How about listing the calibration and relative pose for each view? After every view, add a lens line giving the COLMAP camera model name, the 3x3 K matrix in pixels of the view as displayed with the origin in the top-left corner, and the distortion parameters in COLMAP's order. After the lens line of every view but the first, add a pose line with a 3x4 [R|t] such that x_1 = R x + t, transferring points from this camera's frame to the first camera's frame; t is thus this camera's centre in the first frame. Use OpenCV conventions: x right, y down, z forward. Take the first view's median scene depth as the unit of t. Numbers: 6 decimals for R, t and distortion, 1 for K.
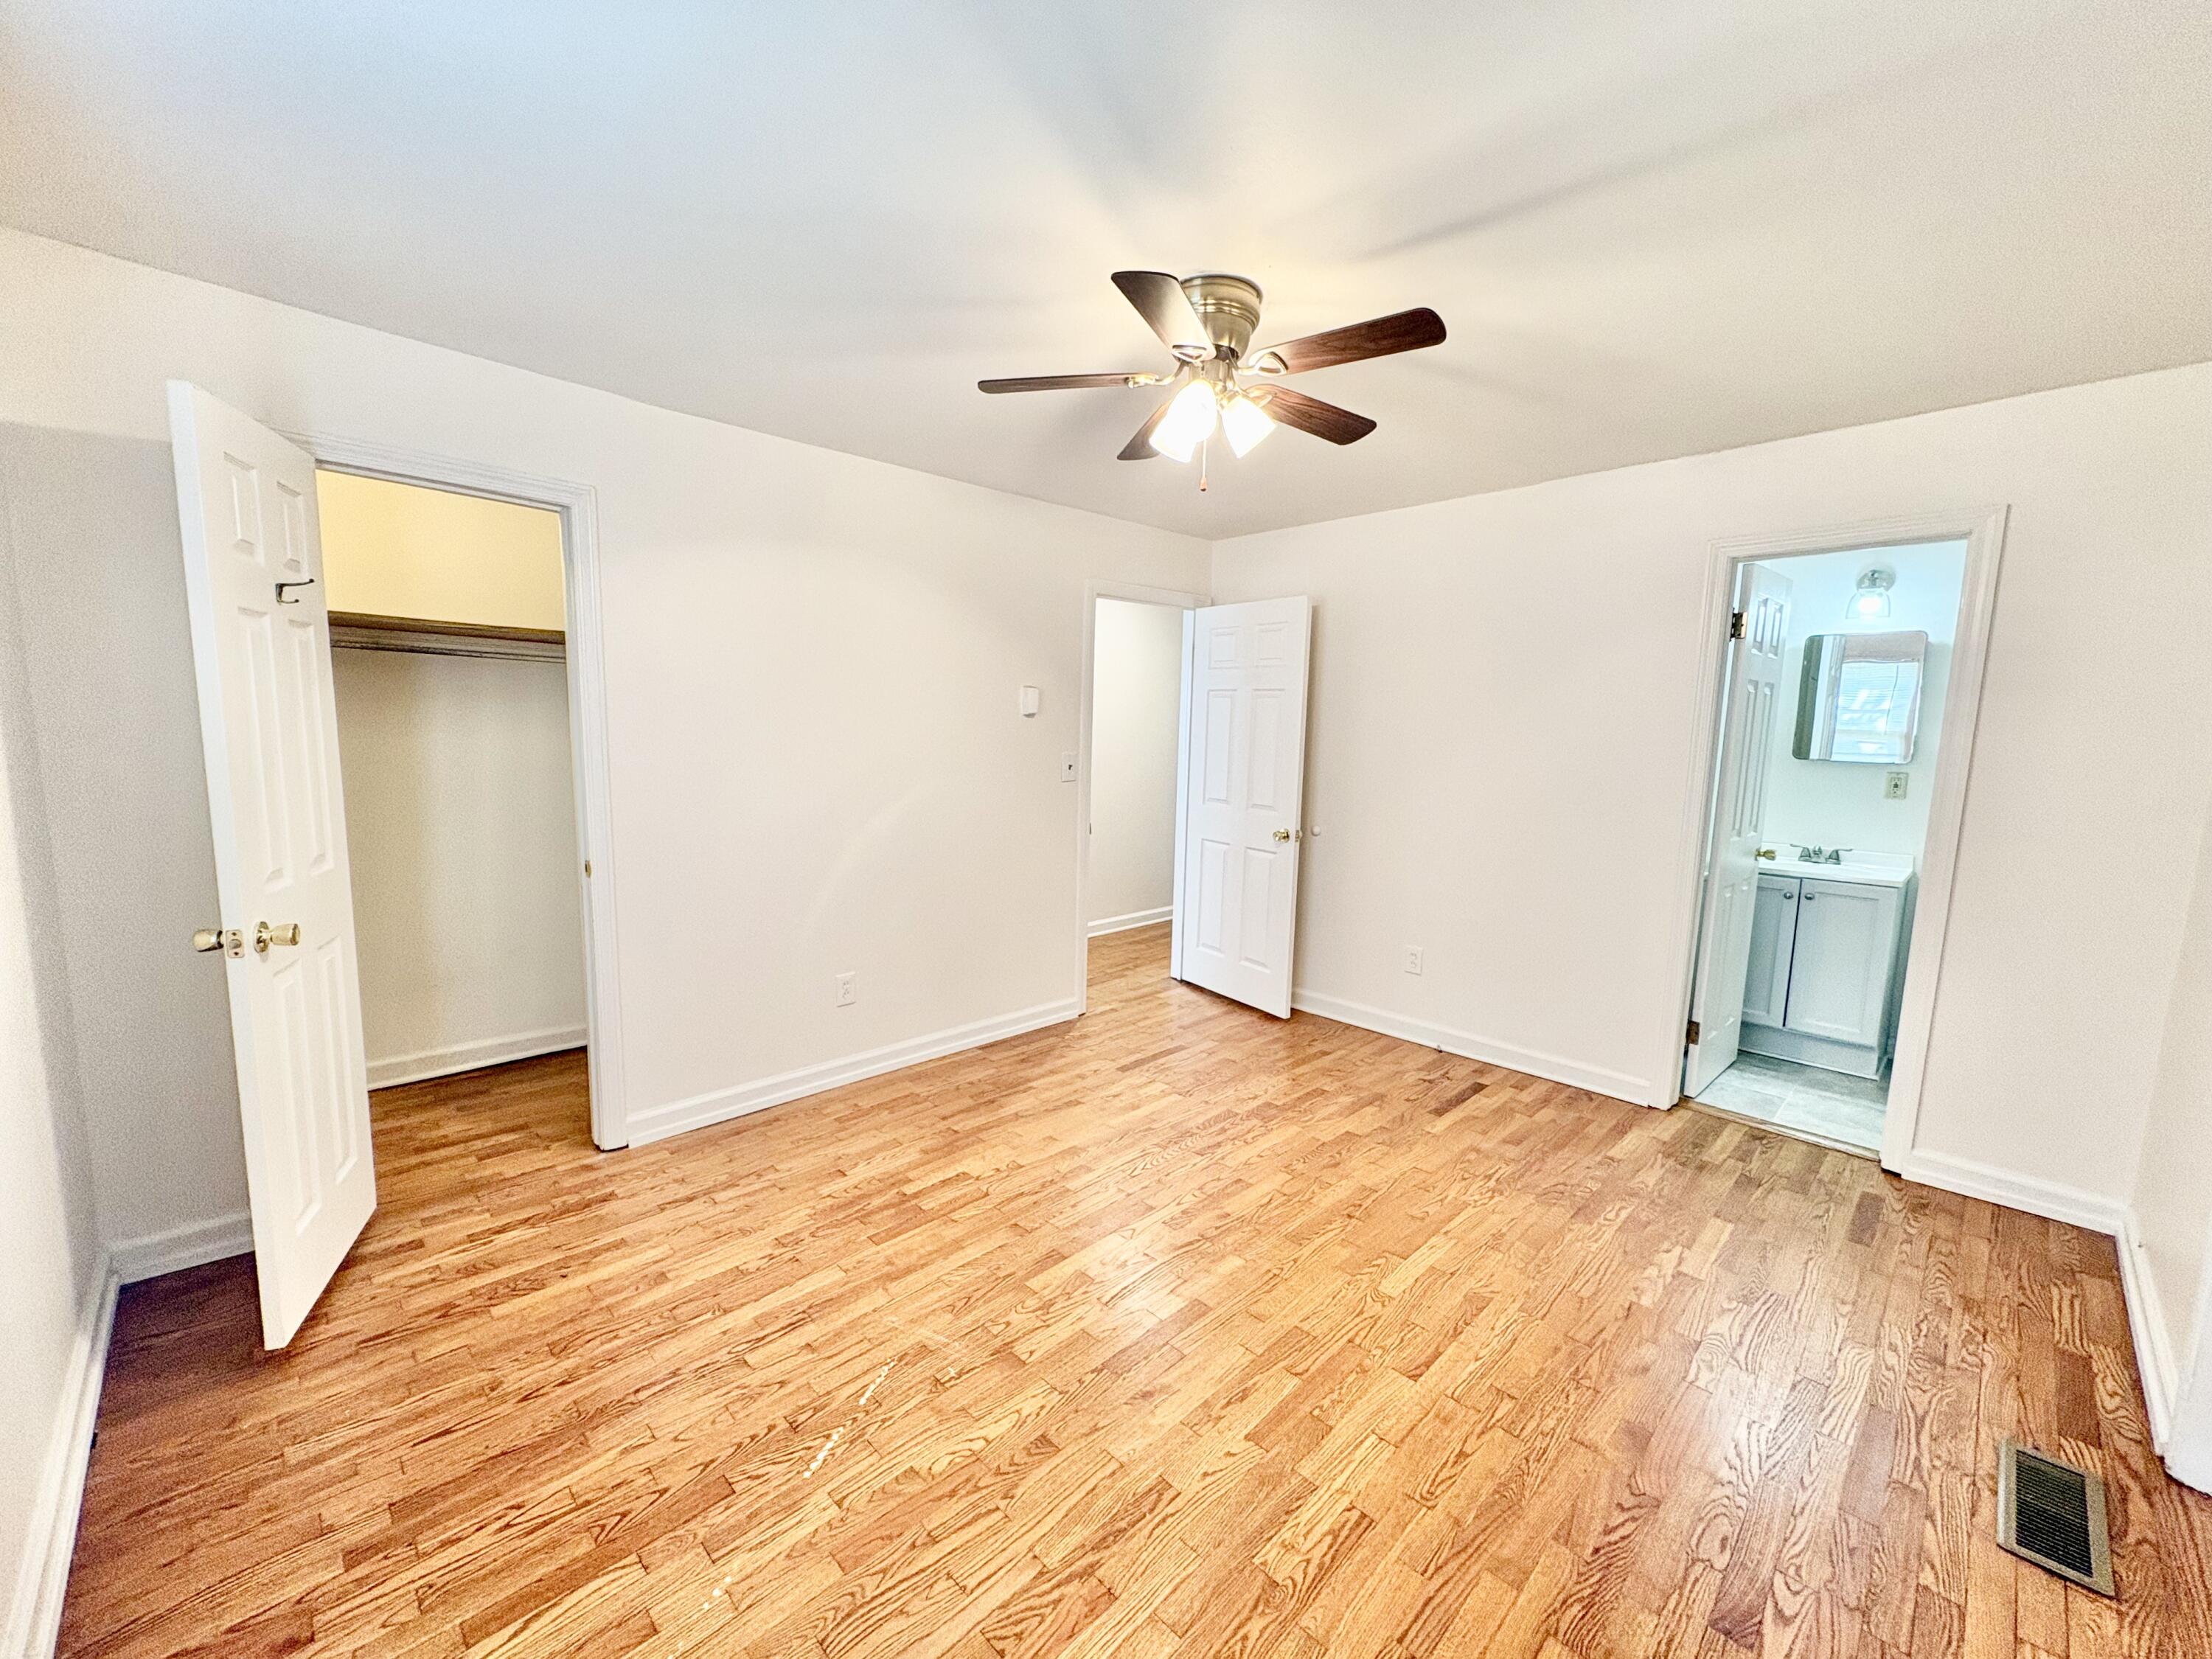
lens RADIAL K [[882.0, 0, 1093.6], [0, 882.0, 827.1], [0, 0, 1]] dist [-0.000699, 0.000050]
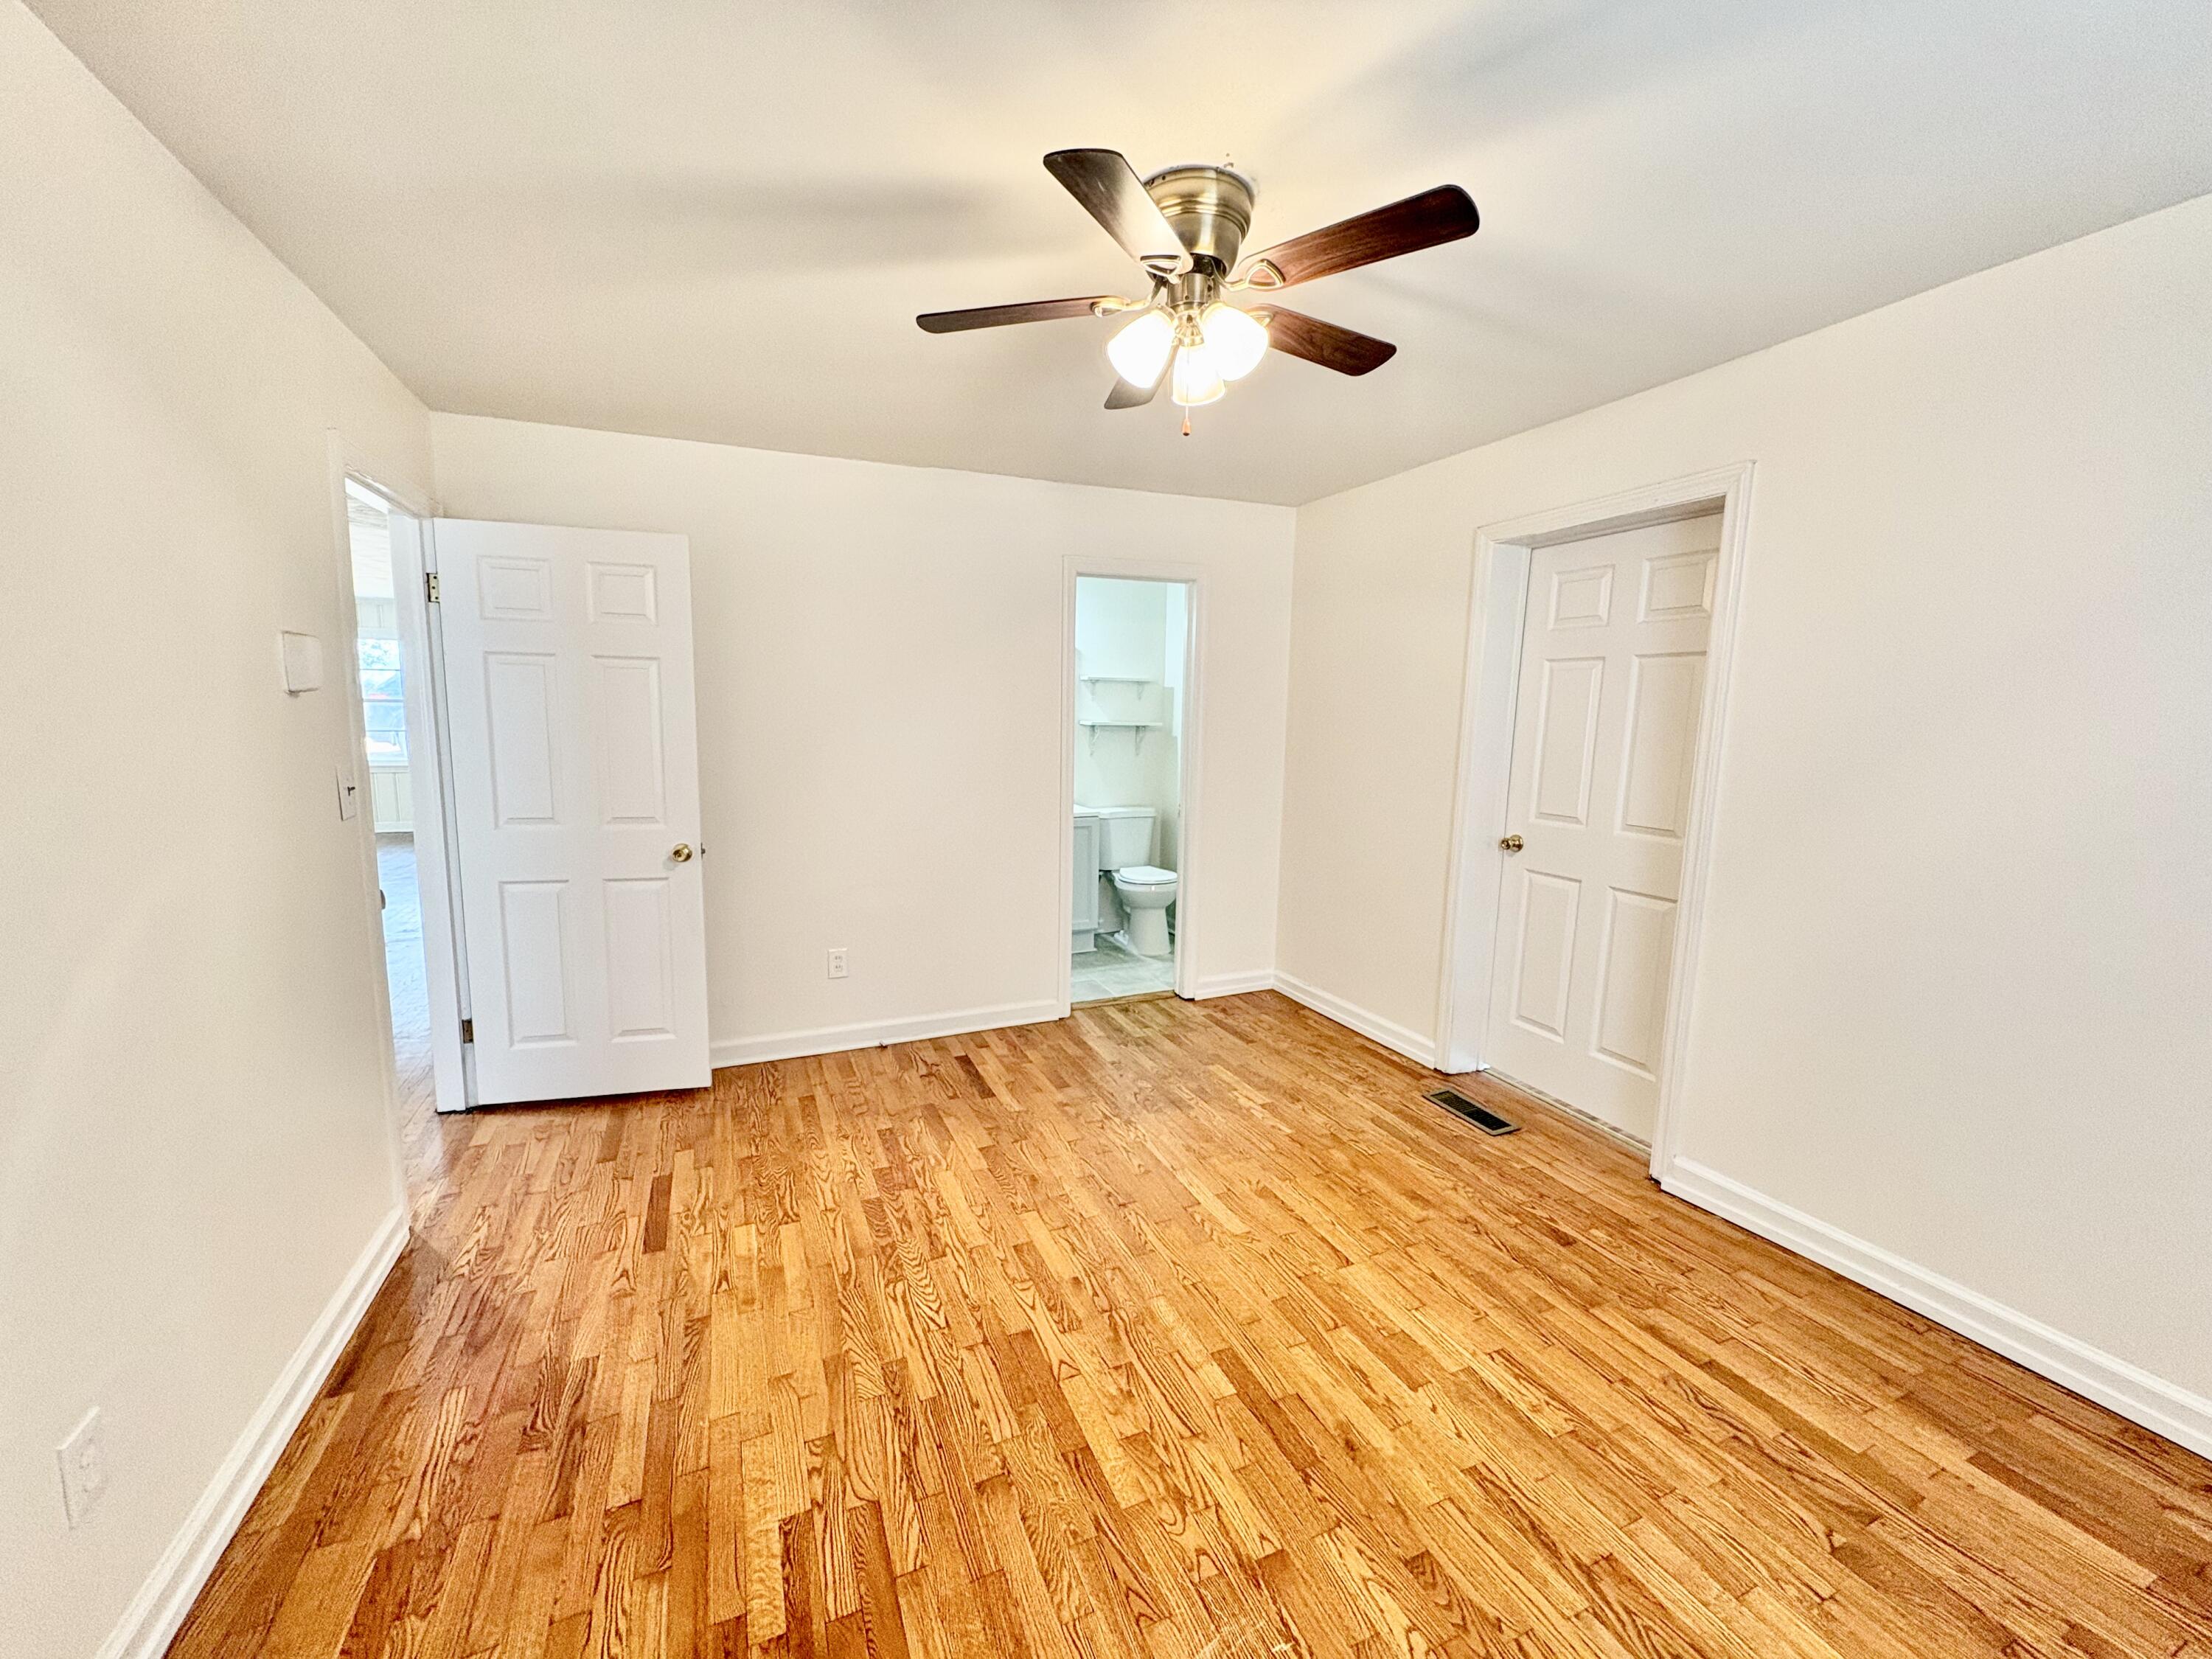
lens RADIAL K [[882.0, 0, 1111.3], [0, 882.0, 835.2], [0, 0, 1]] dist [-0.000699, 0.000050]
pose [[0.345334, -0.144354, 0.927311, -0.528860], [0.105303, 0.987820, 0.114559, -0.079902], [-0.932553, 0.058087, 0.356328, 0.580795]]
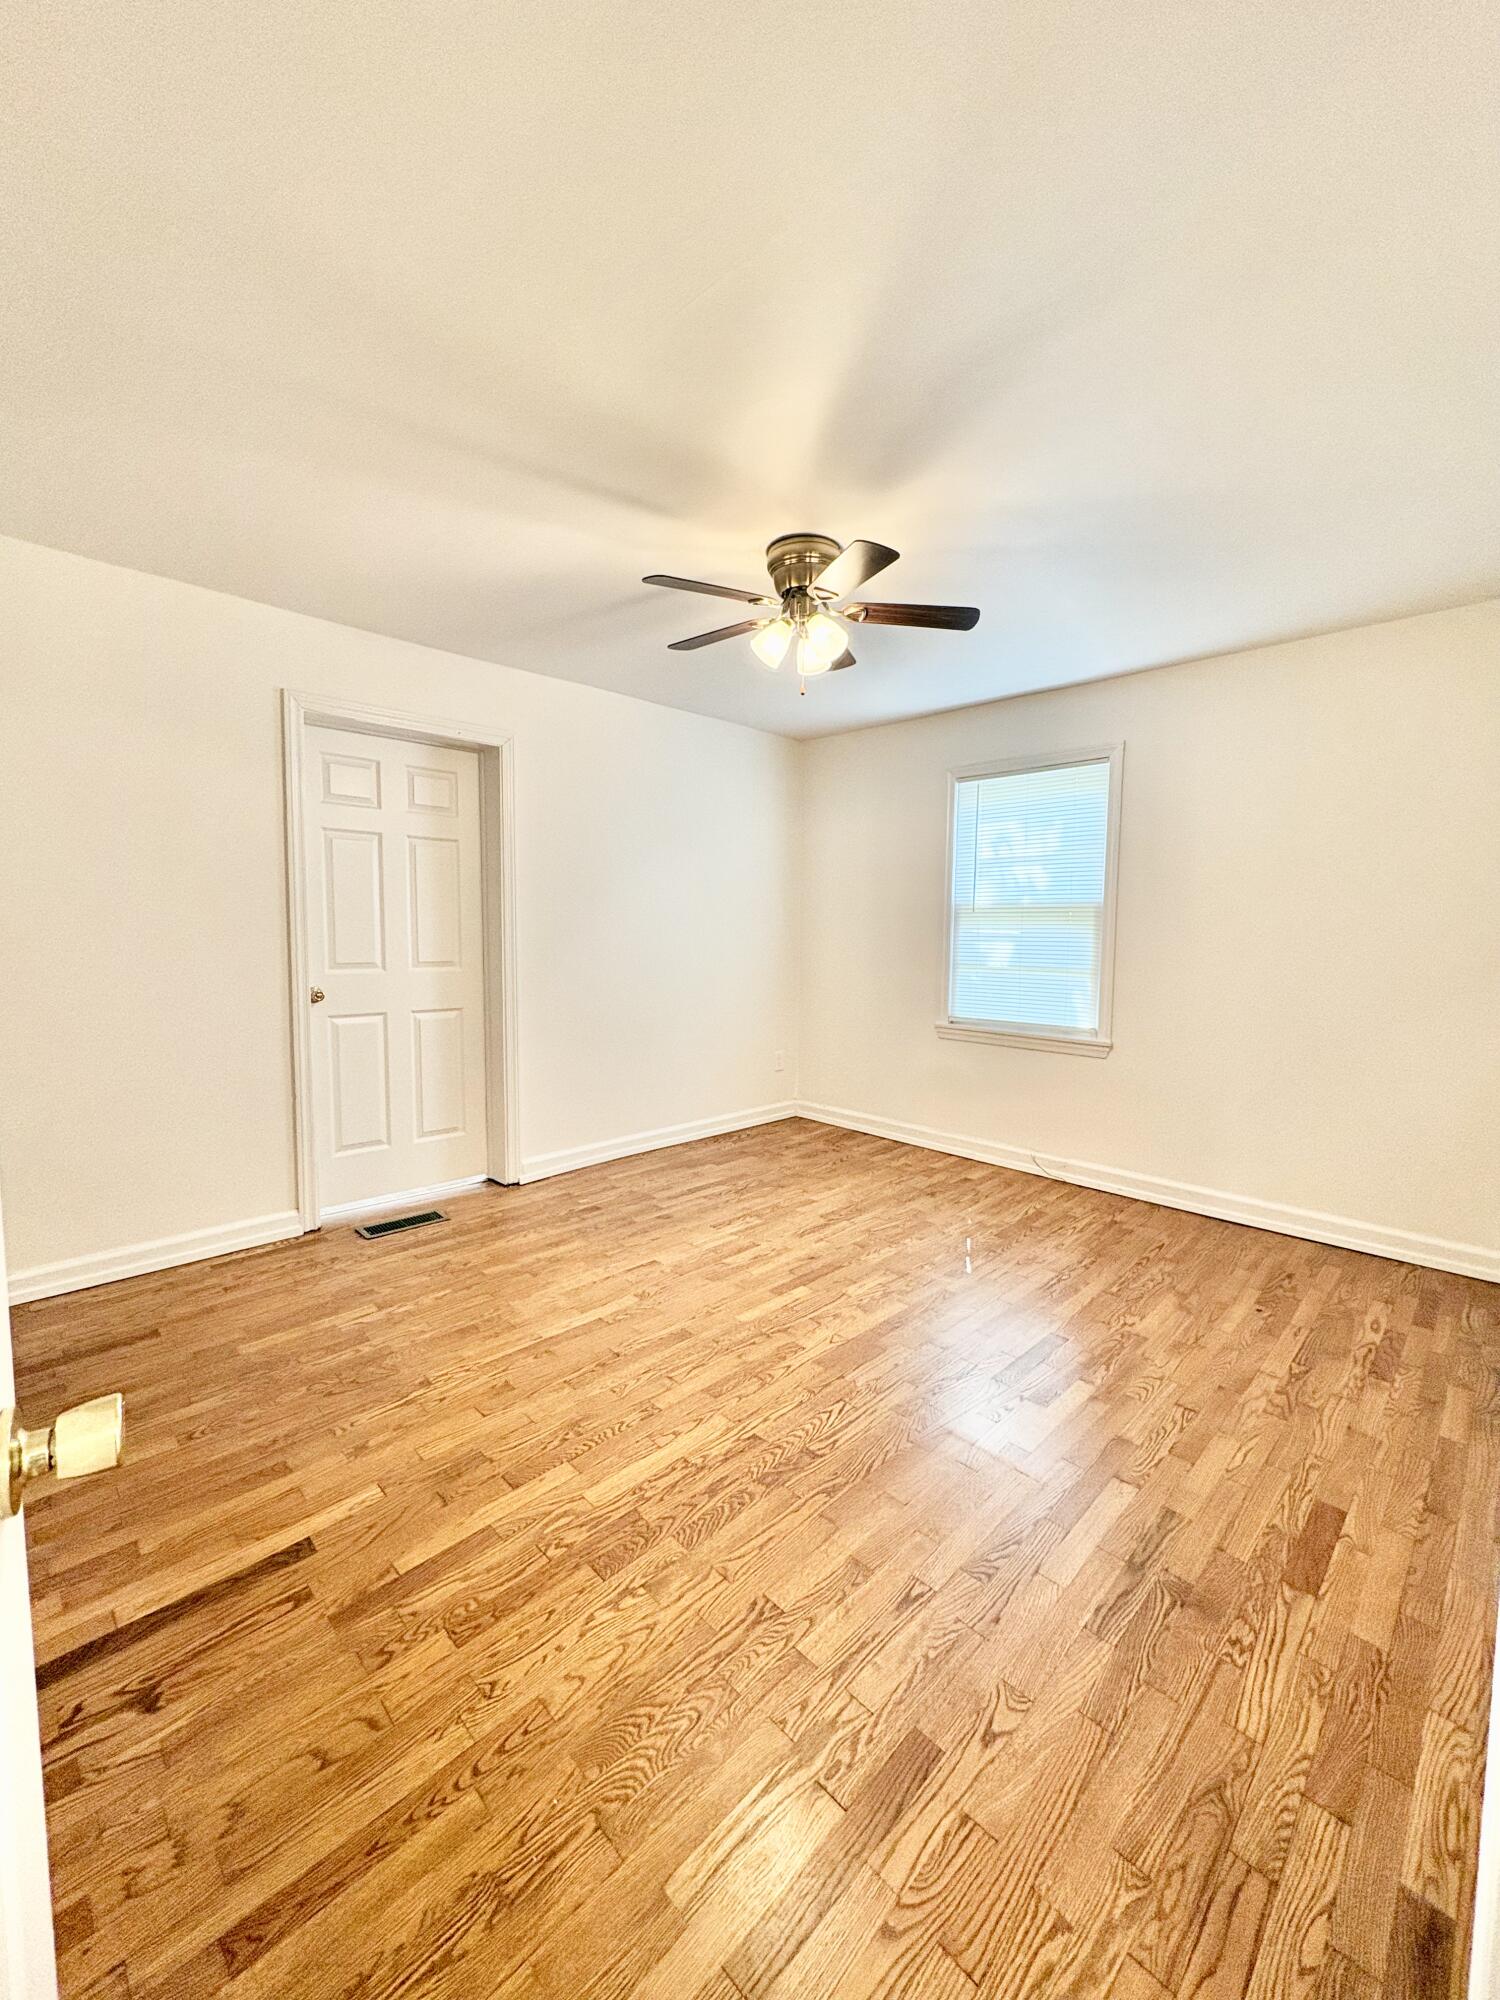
lens RADIAL K [[797.5, 0, 739.2], [0, 797.5, 1006.5], [0, 0, 1]] dist [-0.000699, 0.000050]
pose [[-0.999445, -0.030423, -0.013553, 0.162423], [-0.032643, 0.975562, 0.217285, -0.132782], [0.006612, 0.217607, -0.976014, 1.648021]]
